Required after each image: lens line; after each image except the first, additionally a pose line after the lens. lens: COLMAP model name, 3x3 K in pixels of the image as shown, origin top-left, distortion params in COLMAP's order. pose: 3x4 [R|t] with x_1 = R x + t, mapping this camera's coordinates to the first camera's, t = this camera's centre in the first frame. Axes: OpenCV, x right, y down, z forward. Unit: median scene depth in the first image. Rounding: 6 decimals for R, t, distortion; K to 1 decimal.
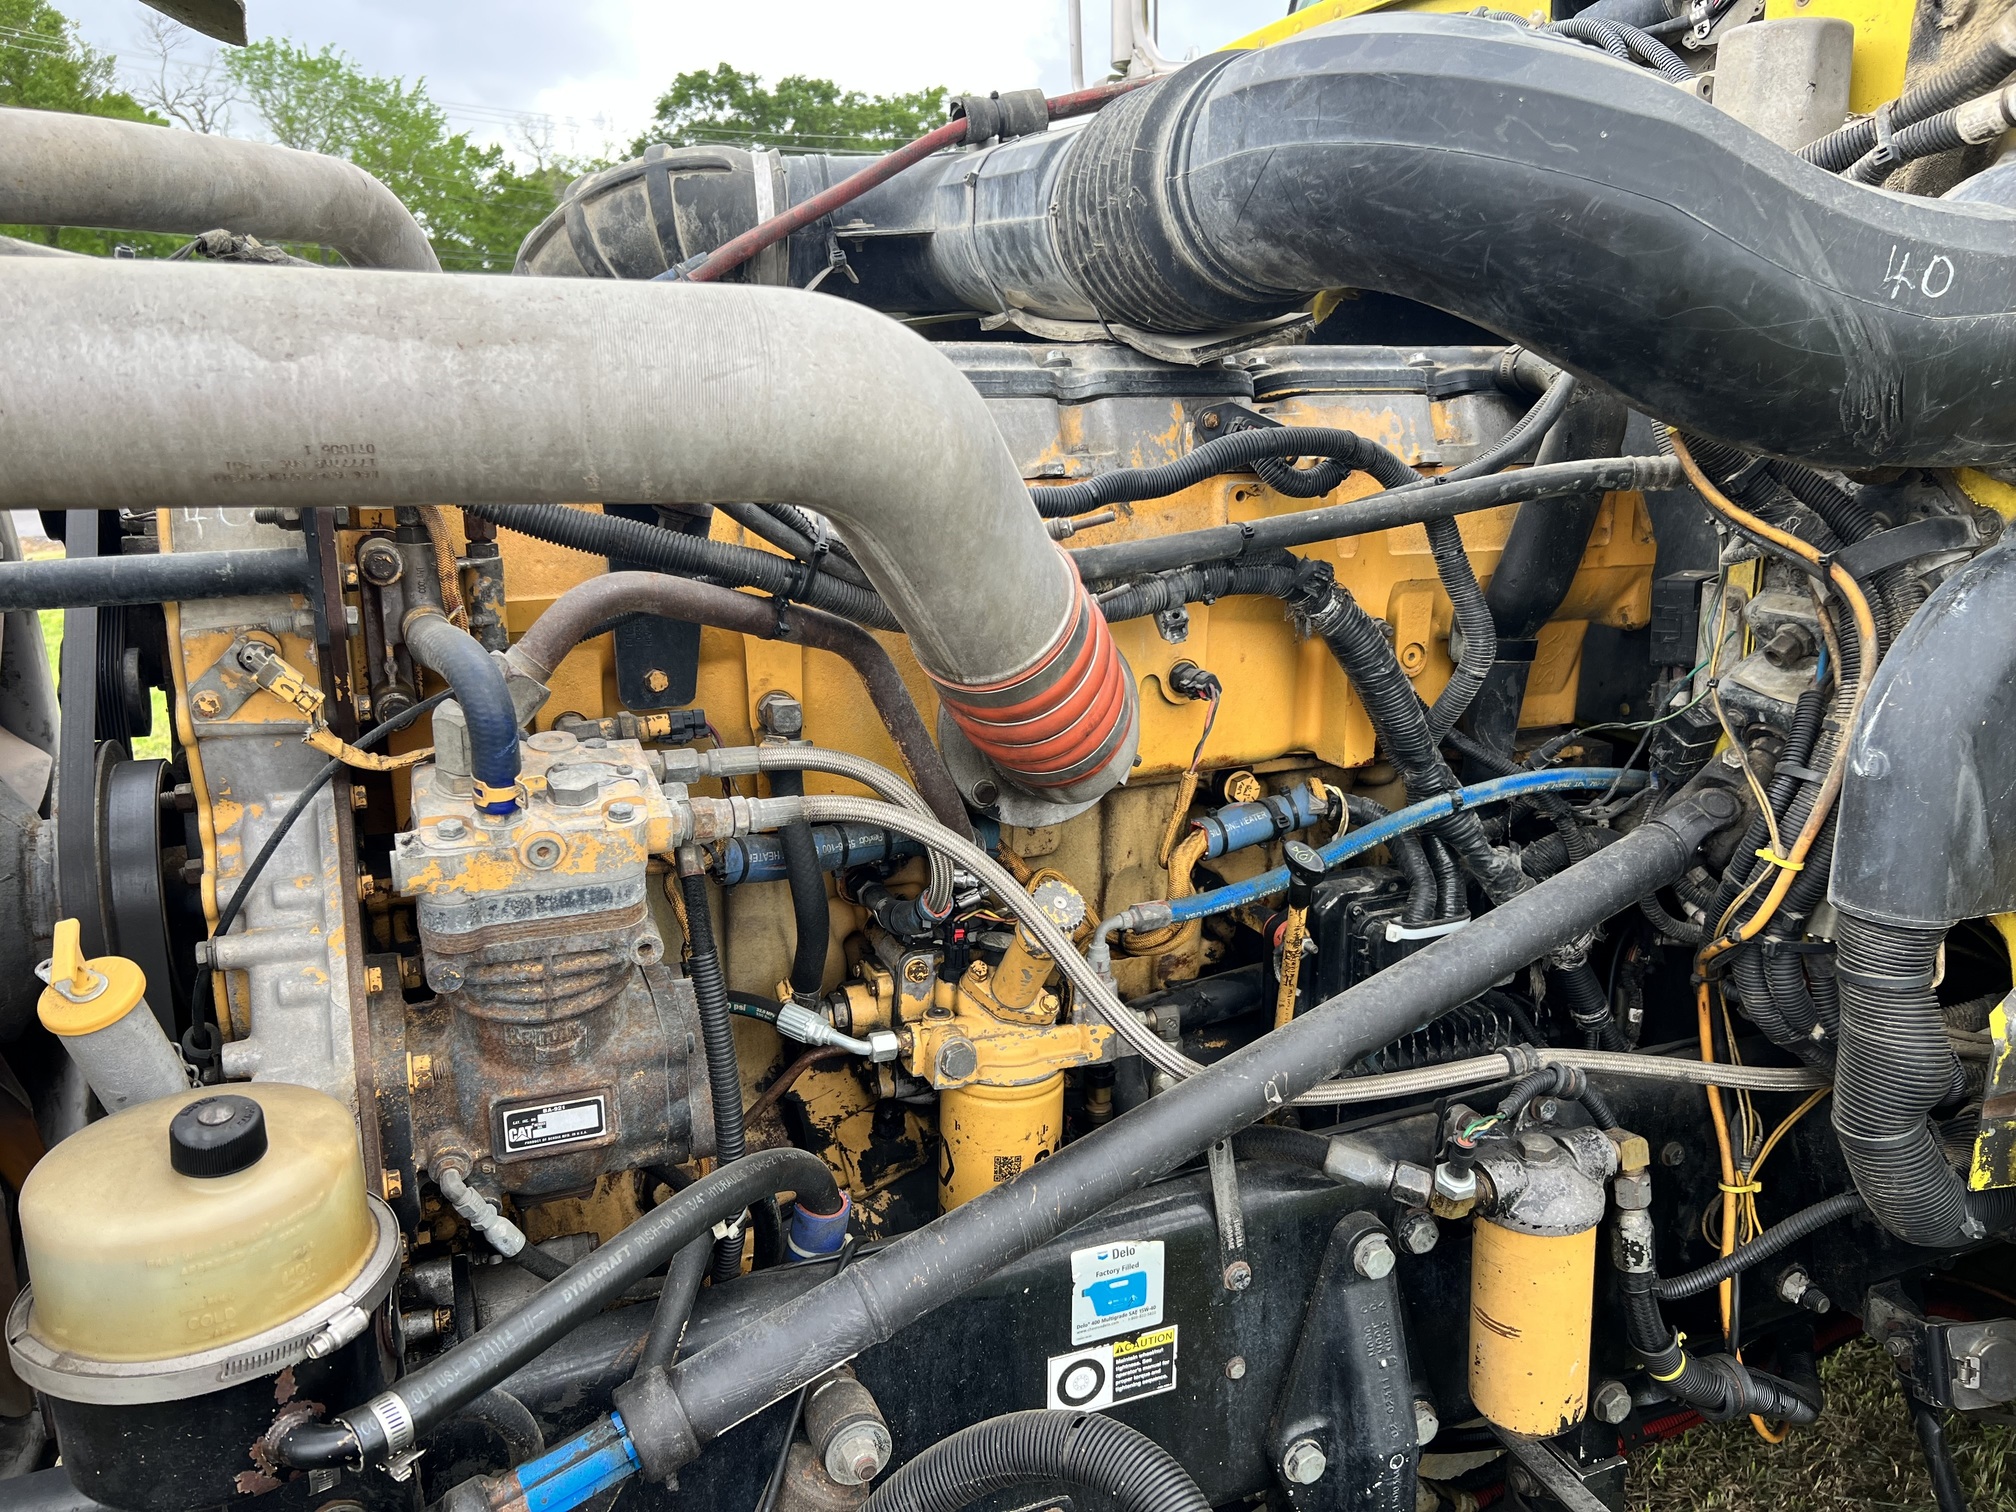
lens RADIAL K [[1519.4, 0, 1007.6], [0, 1519.4, 749.1], [0, 0, 1]] dist [0.041861, -0.050988]
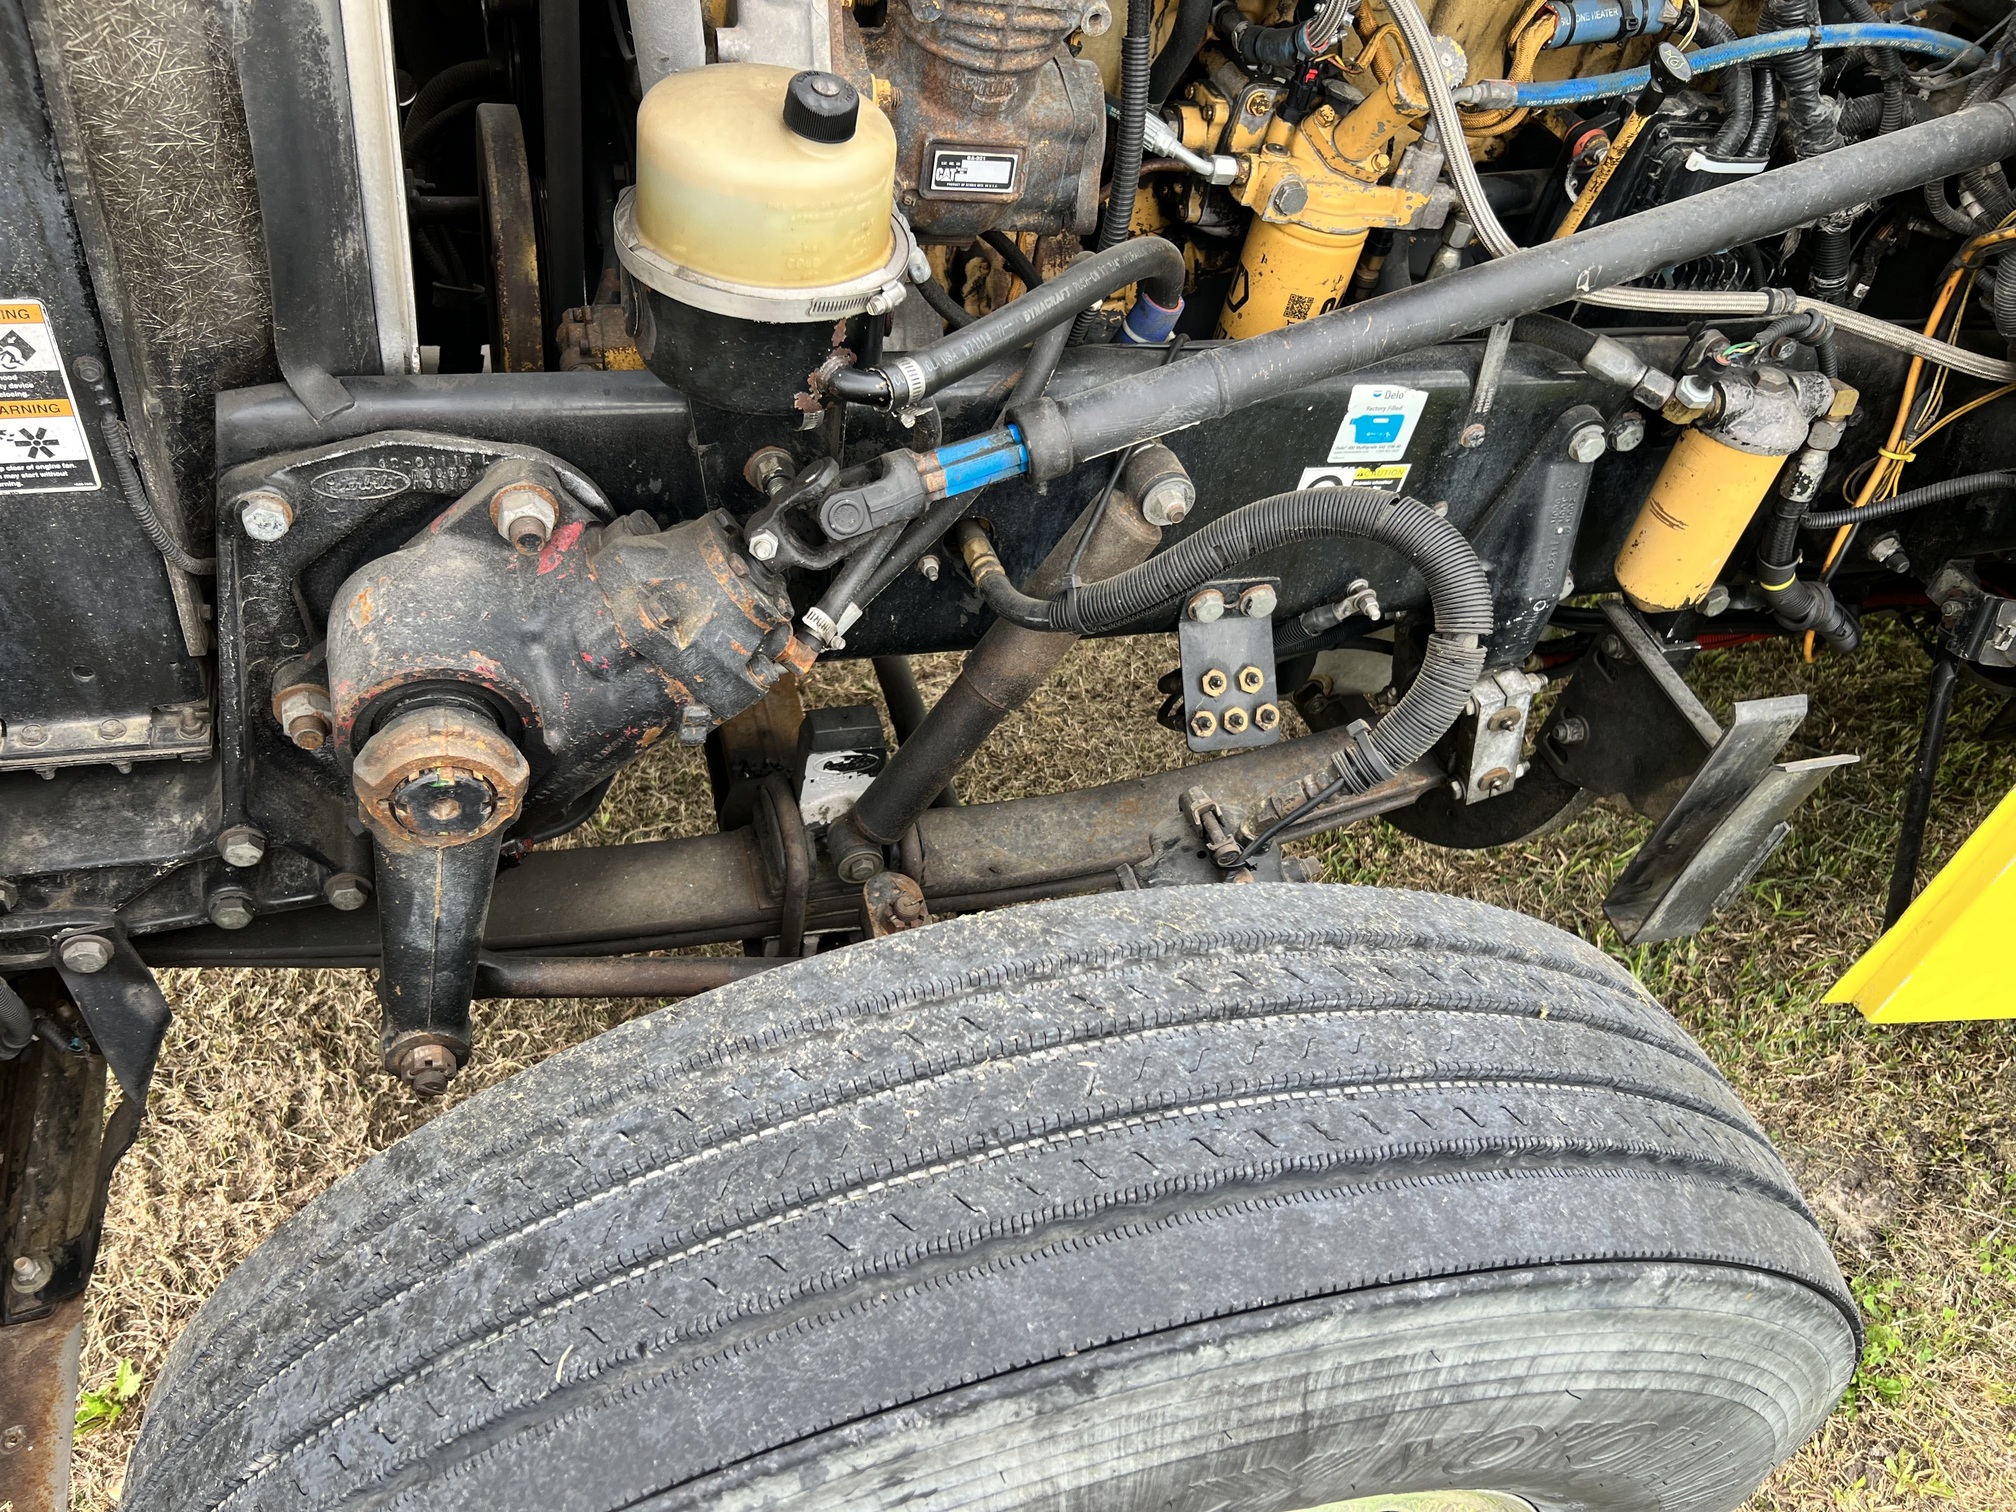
lens RADIAL K [[1519.4, 0, 1007.6], [0, 1519.4, 749.1], [0, 0, 1]] dist [0.041861, -0.050988]
pose [[0.980236, 0.190298, 0.054084, -0.214445], [-0.192067, 0.849885, 0.490720, 0.043521], [0.047418, -0.491409, 0.869637, -0.149552]]
